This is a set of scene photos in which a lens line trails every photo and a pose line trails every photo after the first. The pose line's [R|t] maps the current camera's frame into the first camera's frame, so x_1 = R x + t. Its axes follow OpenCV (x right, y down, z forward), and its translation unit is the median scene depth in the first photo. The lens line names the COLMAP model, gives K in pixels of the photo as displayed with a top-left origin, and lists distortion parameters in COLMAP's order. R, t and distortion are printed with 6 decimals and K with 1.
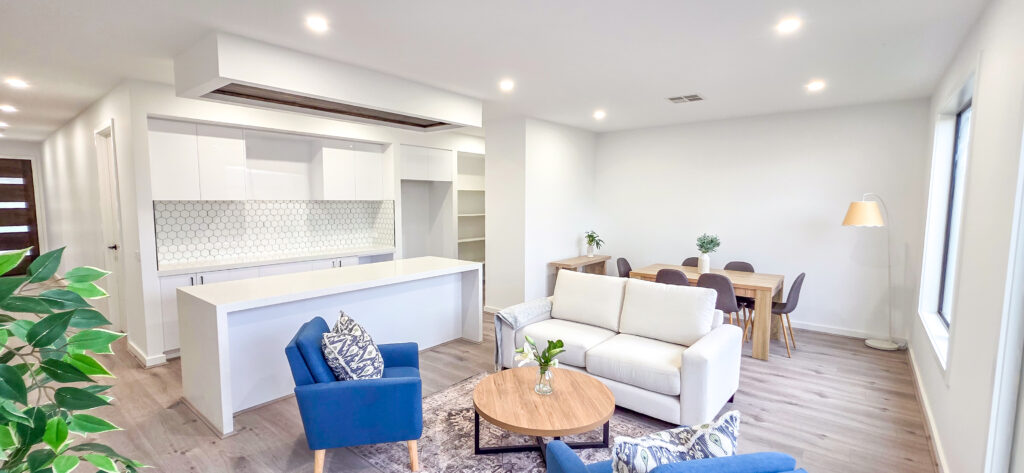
lens RADIAL K [[421.4, 0, 513.7], [0, 421.4, 238.5], [0, 0, 1]] dist [0.000077, -0.000348]
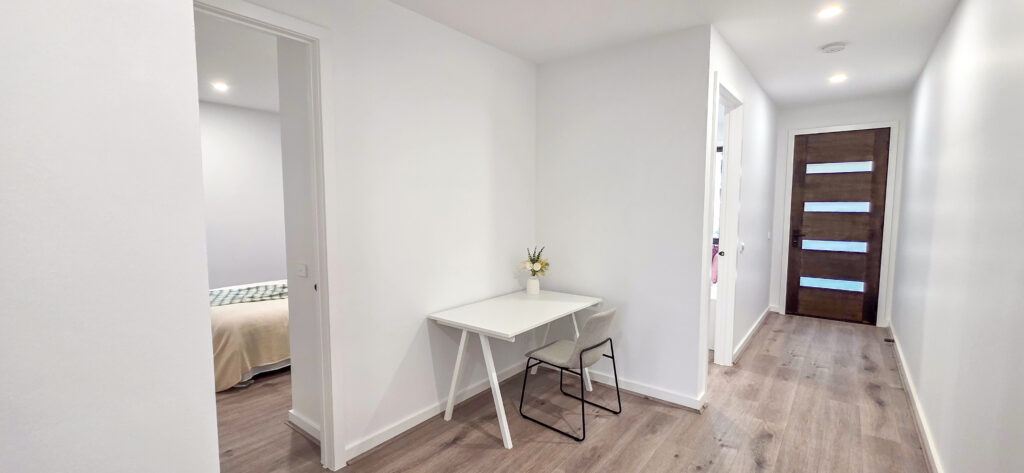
lens RADIAL K [[421.4, 0, 512.0], [0, 421.4, 237.1], [0, 0, 1]] dist [0.000077, -0.000348]
pose [[-0.008132, 0.074575, -0.997182, -0.686009], [-0.087540, 0.993334, 0.075001, -0.046370], [0.996128, 0.087903, -0.001549, 0.615241]]
